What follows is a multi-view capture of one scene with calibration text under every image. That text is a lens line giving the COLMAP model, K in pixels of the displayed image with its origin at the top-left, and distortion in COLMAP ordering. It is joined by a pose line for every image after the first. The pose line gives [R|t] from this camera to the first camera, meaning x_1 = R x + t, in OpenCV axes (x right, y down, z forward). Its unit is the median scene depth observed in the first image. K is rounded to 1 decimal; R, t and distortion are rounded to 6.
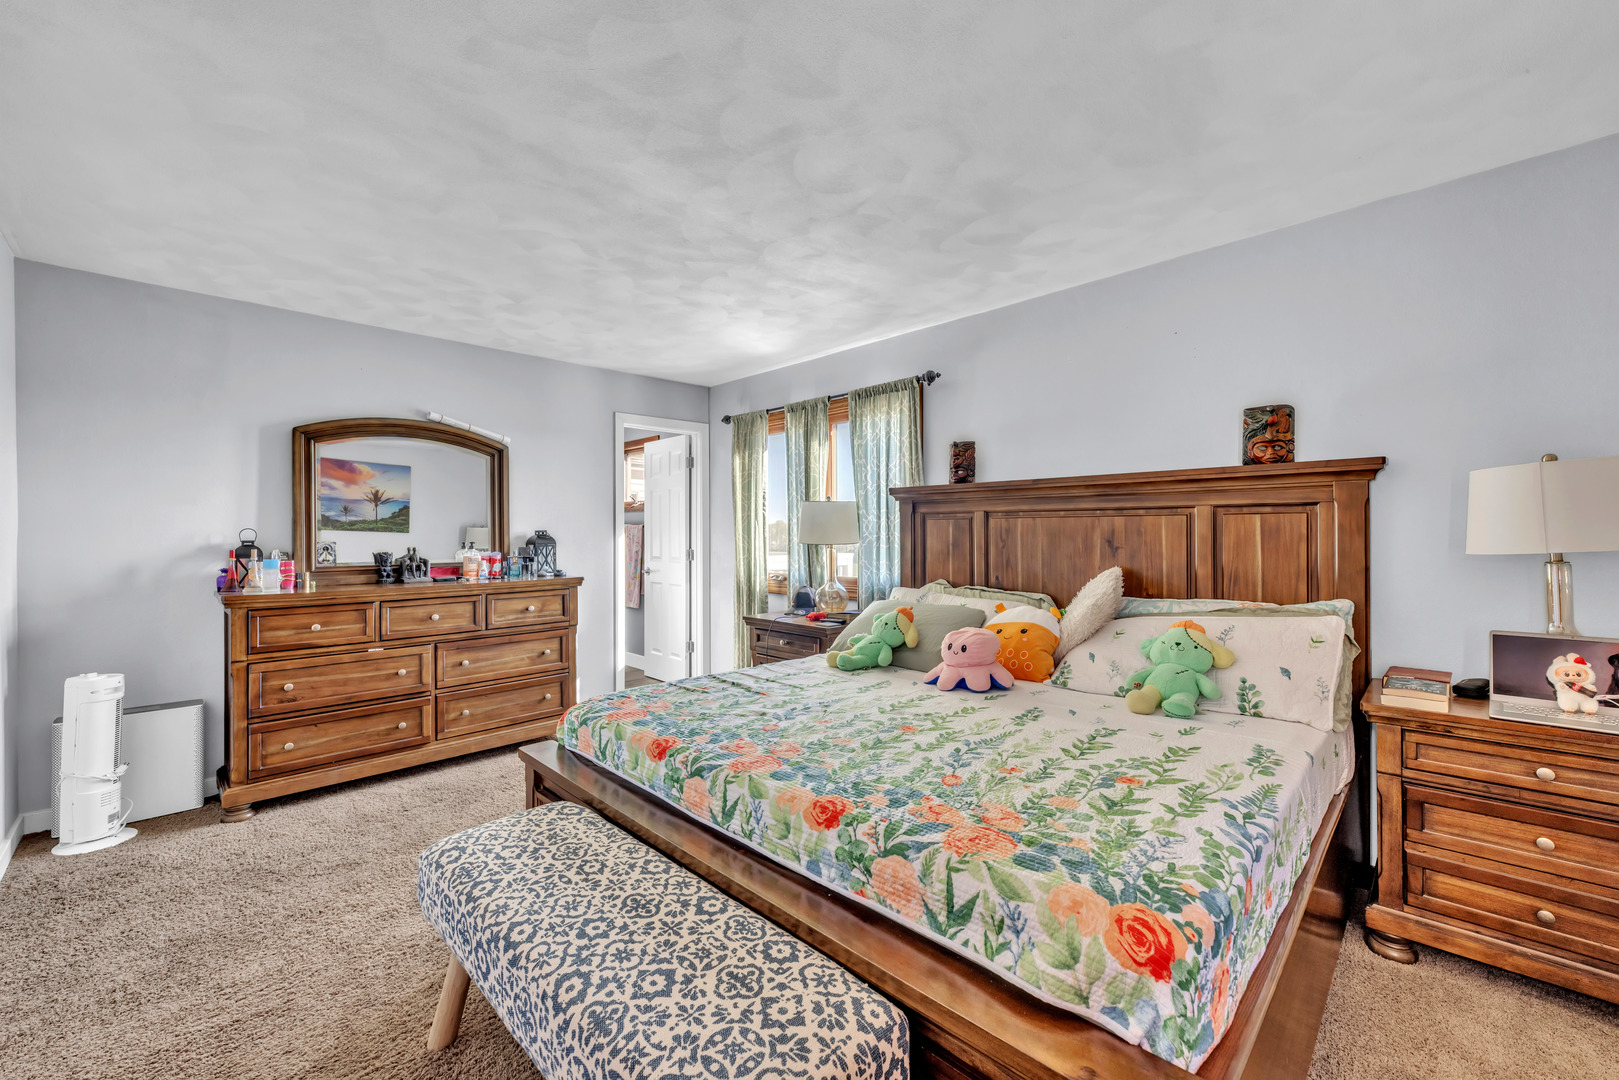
lens RADIAL K [[660.7, 0, 813.7], [0, 660.7, 541.9], [0, 0, 1]] dist [0.002604, 0.000358]
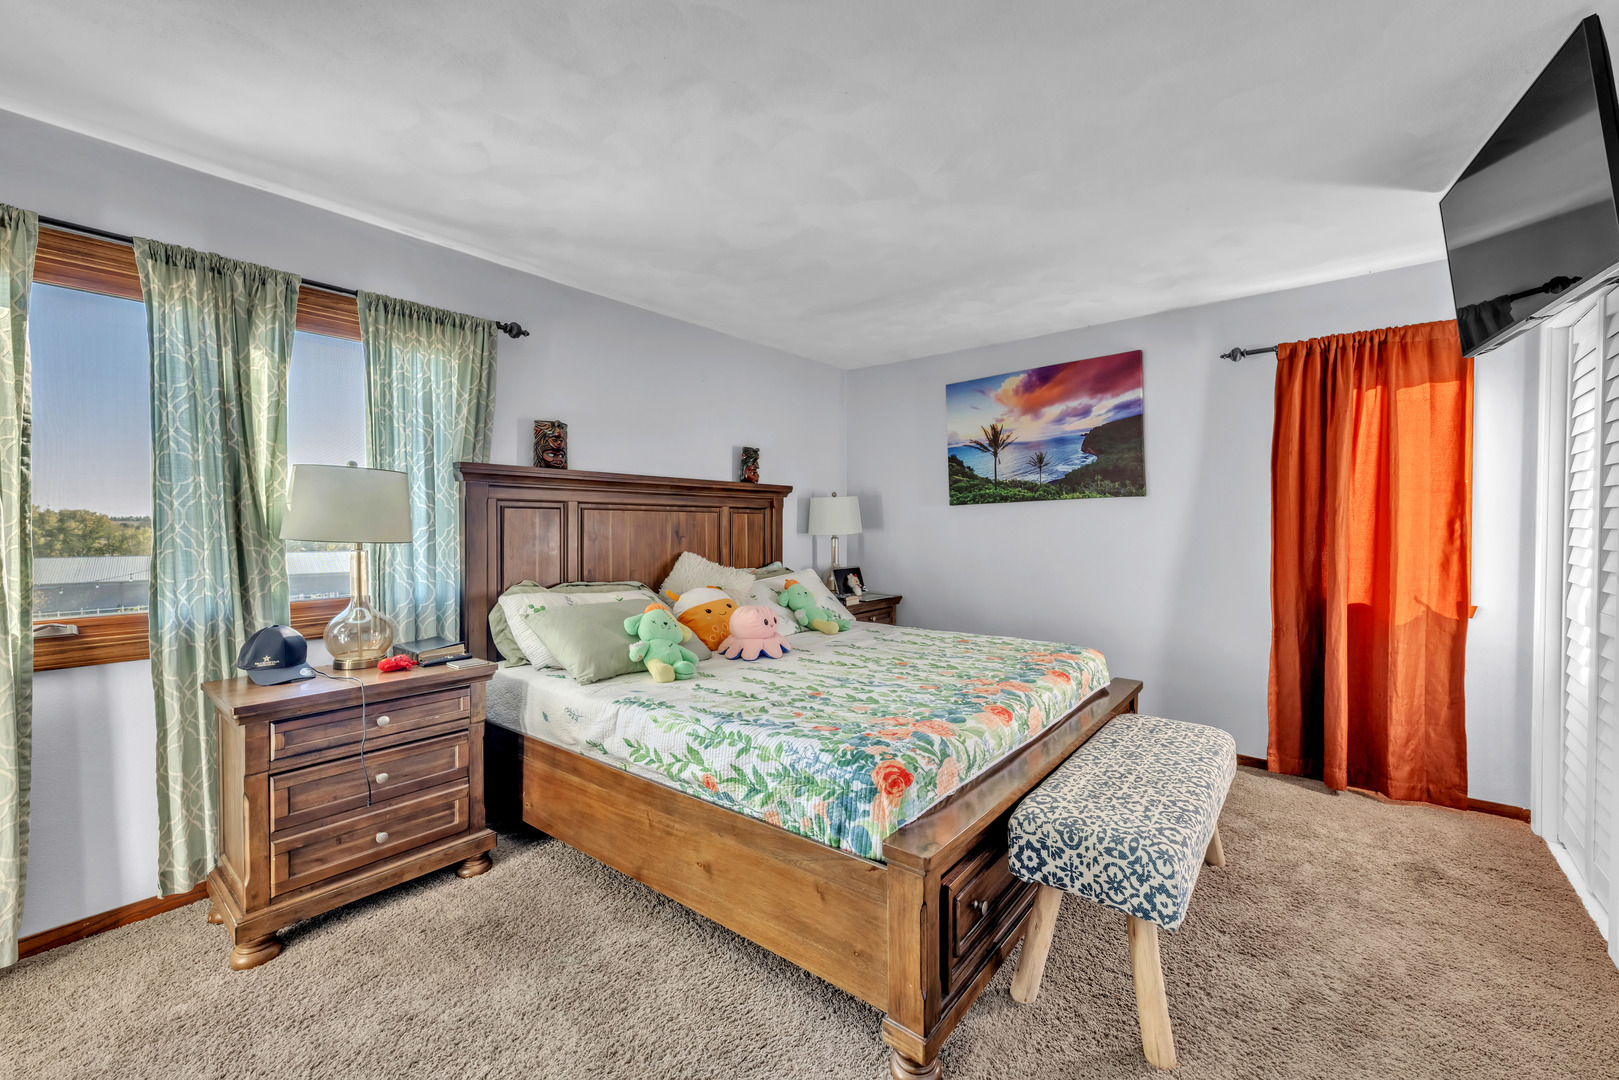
lens RADIAL K [[660.7, 0, 815.1], [0, 660.7, 533.4], [0, 0, 1]] dist [0.002604, 0.000358]
pose [[-0.062256, -0.006901, 0.998036, -0.863132], [0.005992, 0.999955, 0.007288, -0.010329], [-0.998042, 0.006434, -0.062212, 0.930505]]
